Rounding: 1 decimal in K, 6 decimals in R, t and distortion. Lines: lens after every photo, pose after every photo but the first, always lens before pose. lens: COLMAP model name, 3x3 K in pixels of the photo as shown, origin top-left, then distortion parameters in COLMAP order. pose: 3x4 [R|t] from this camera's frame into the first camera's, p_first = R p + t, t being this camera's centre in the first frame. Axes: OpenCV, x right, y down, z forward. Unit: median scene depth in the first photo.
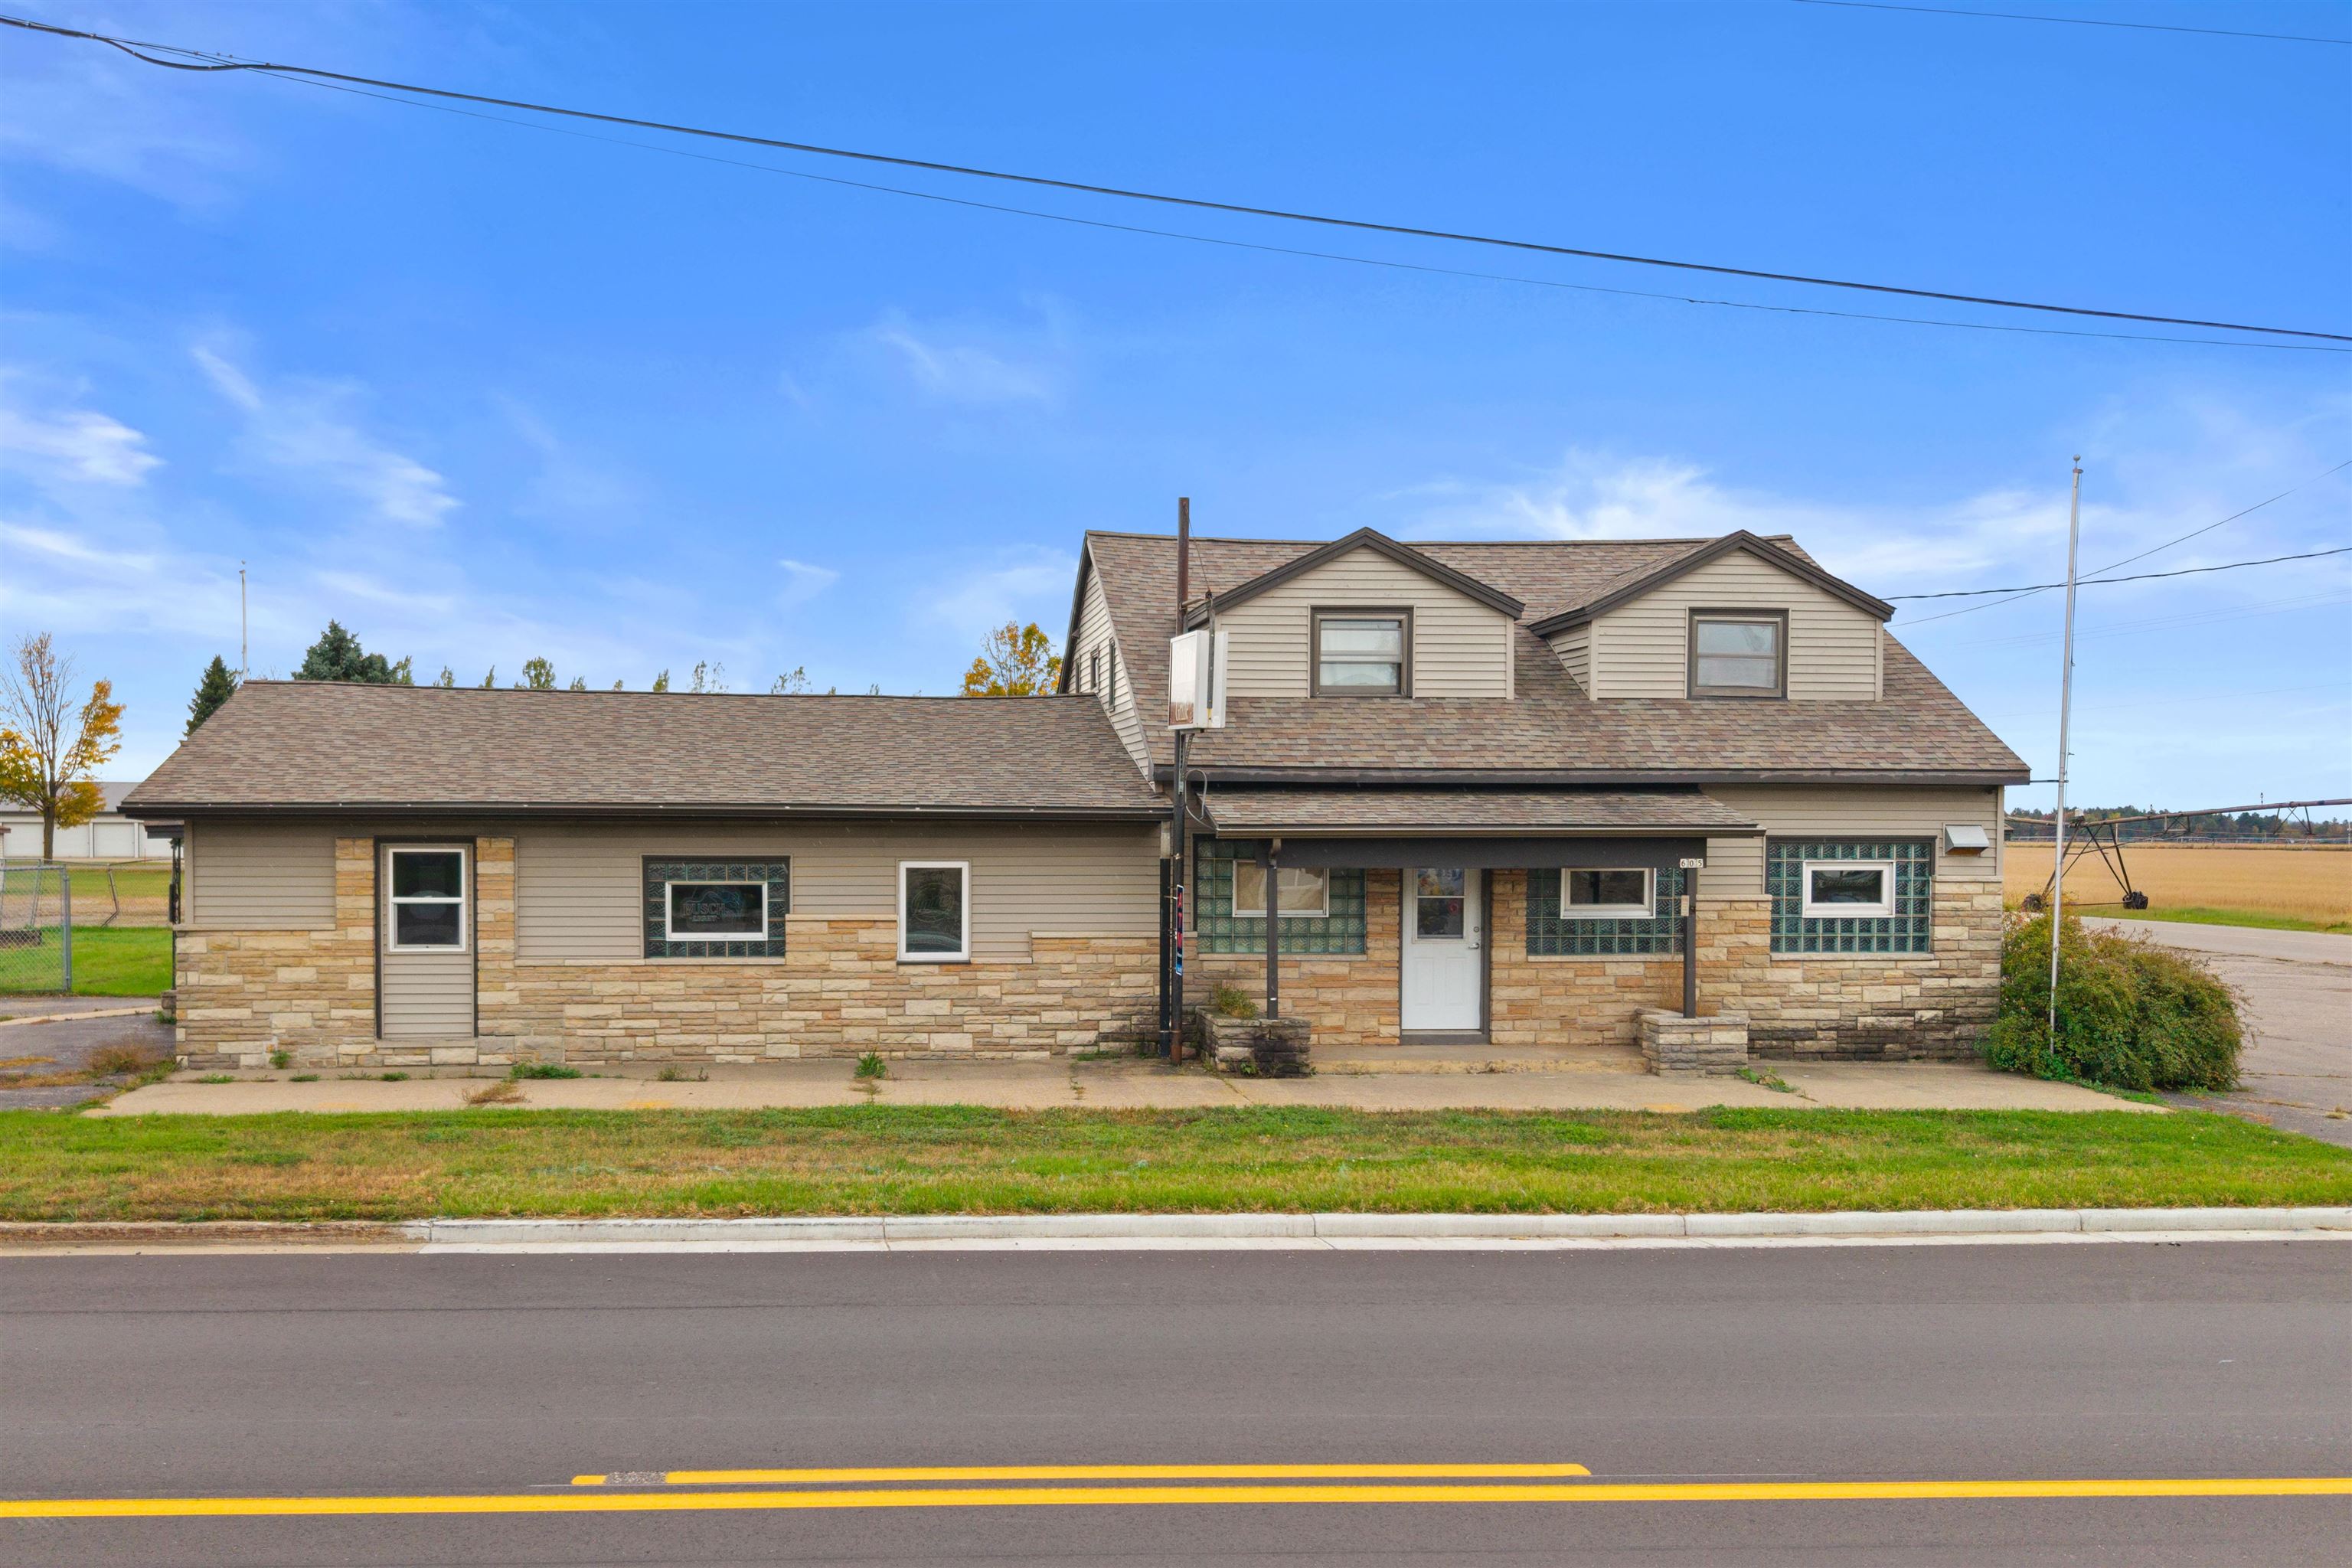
lens RADIAL K [[1934.4, 0, 1133.9], [0, 1934.4, 792.0], [0, 0, 1]] dist [0.010185, -0.000618]
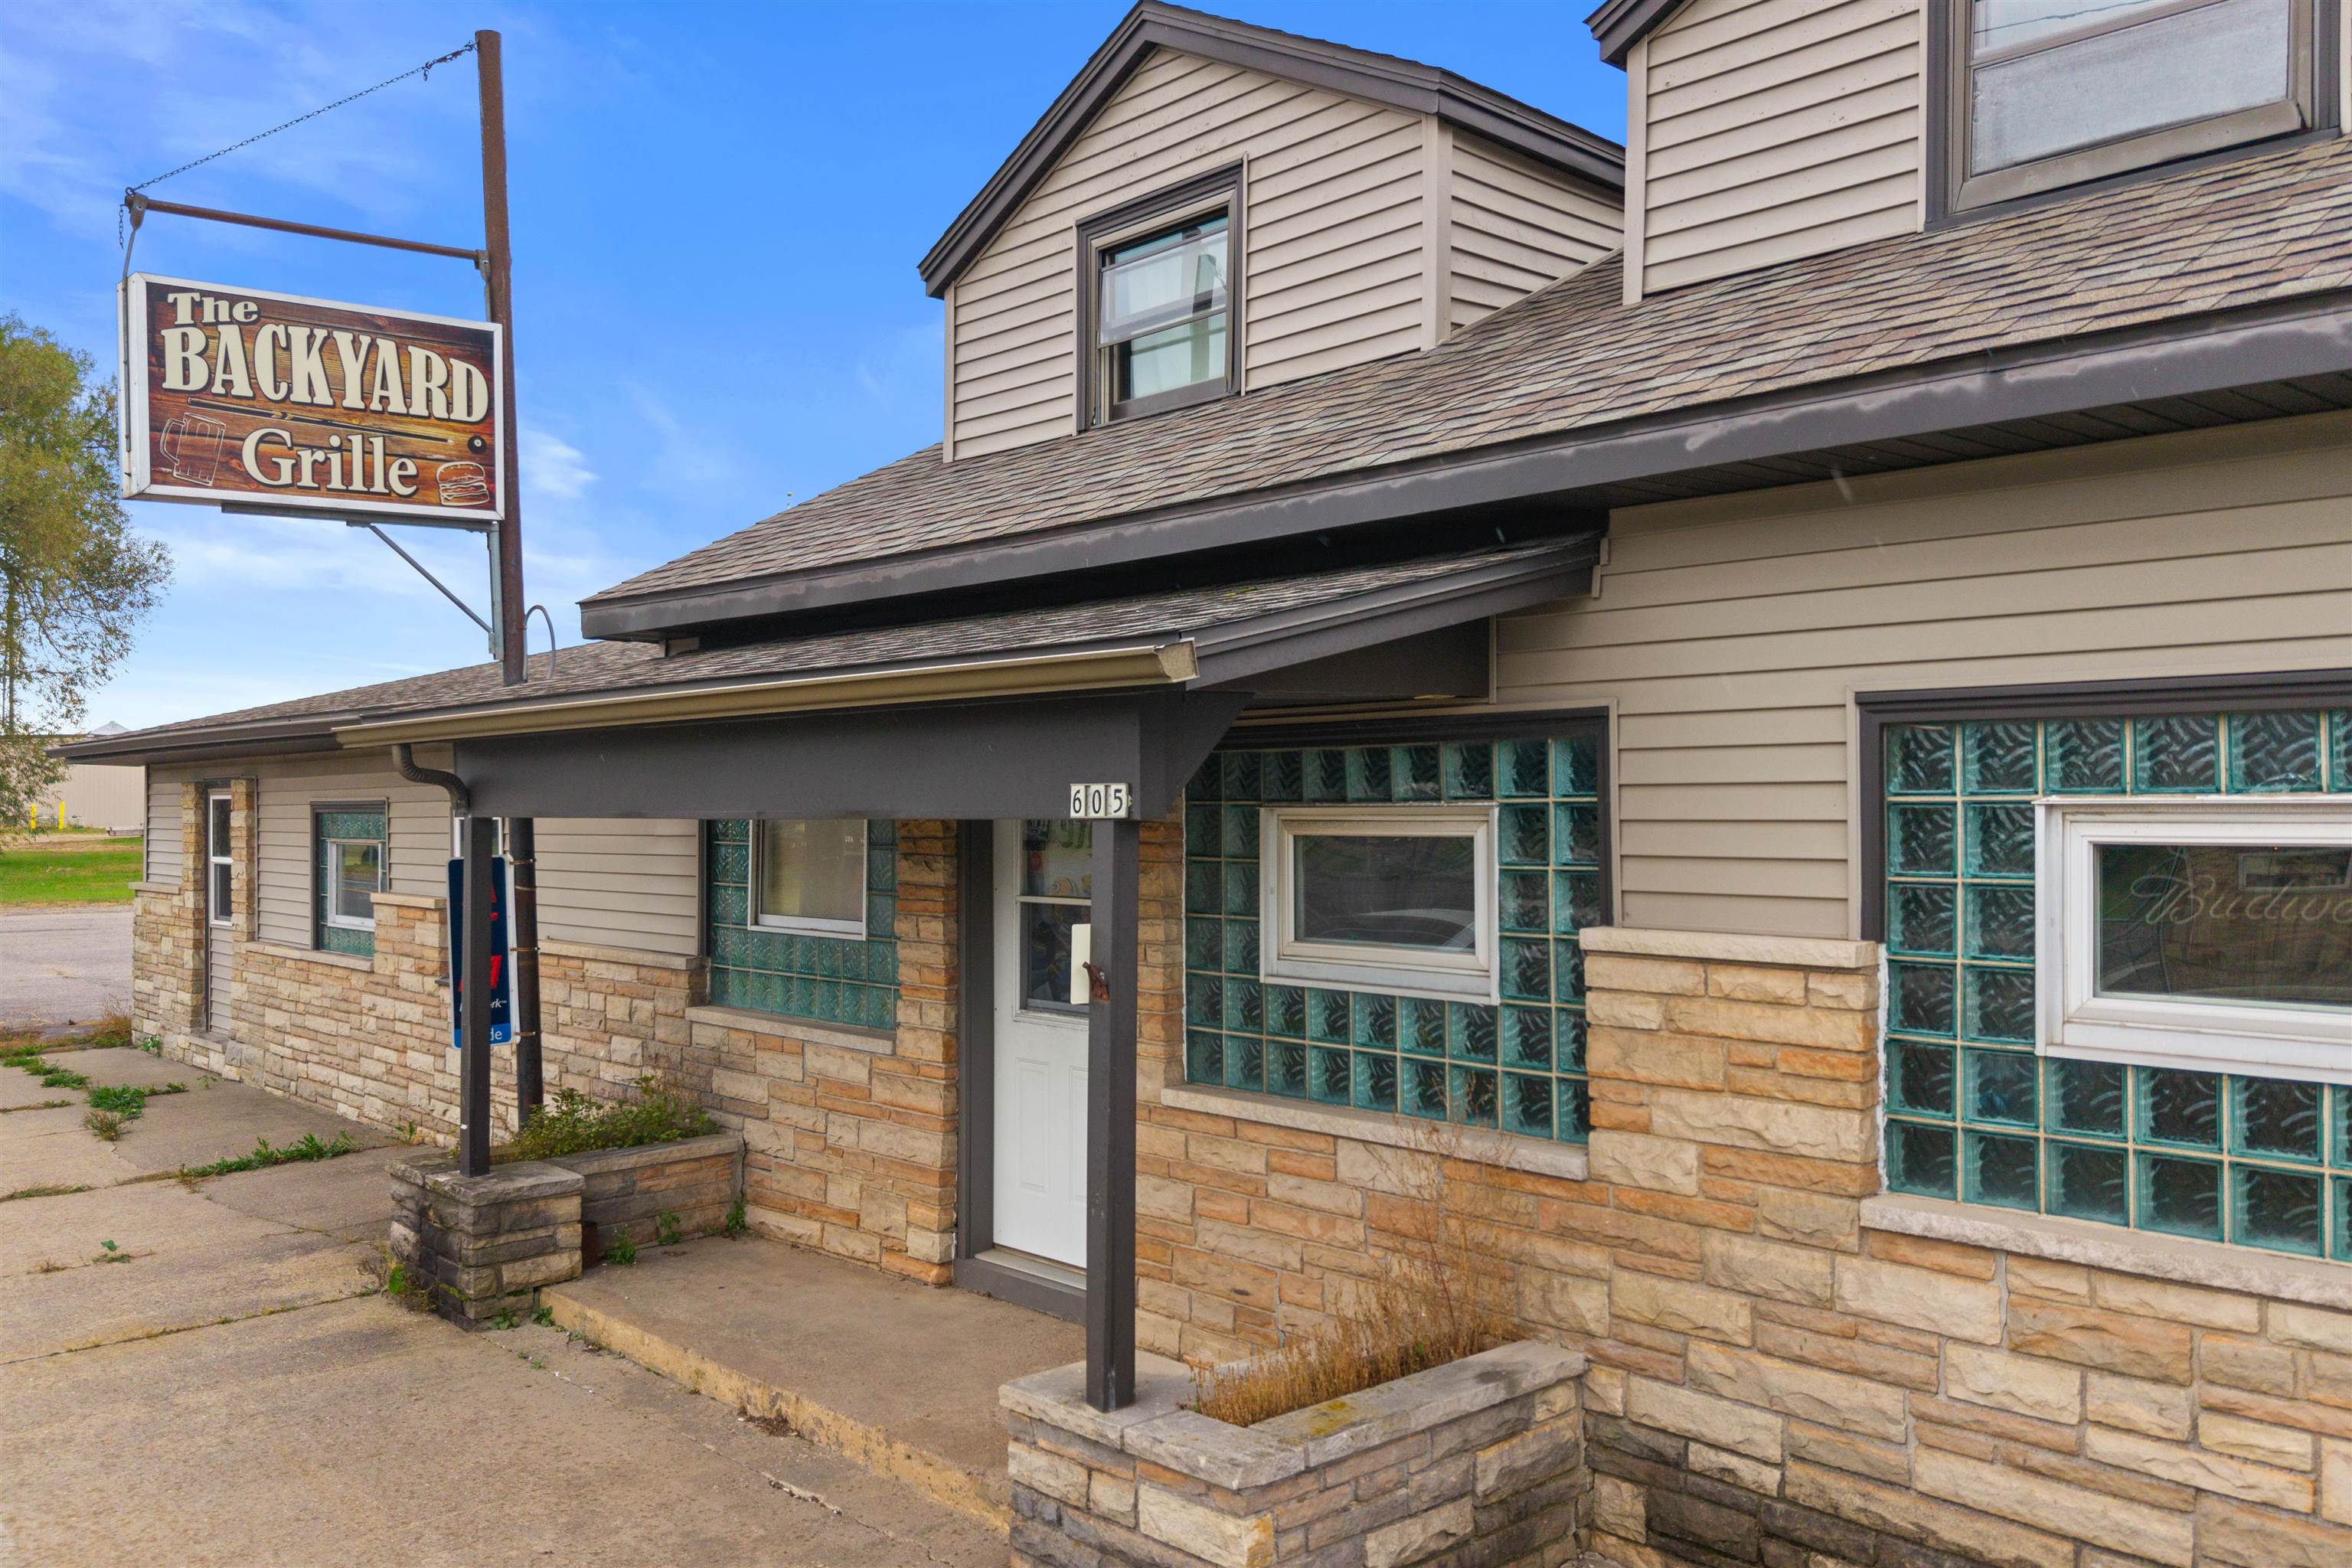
lens RADIAL K [[1910.4, 0, 1174.6], [0, 1910.4, 729.4], [0, 0, 1]] dist [0.036805, -0.051633]
pose [[0.622513, -0.034741, -0.781838, 0.464278], [0.017342, 0.999381, -0.030600, 0.033026], [0.782417, 0.005490, 0.622730, 0.796106]]
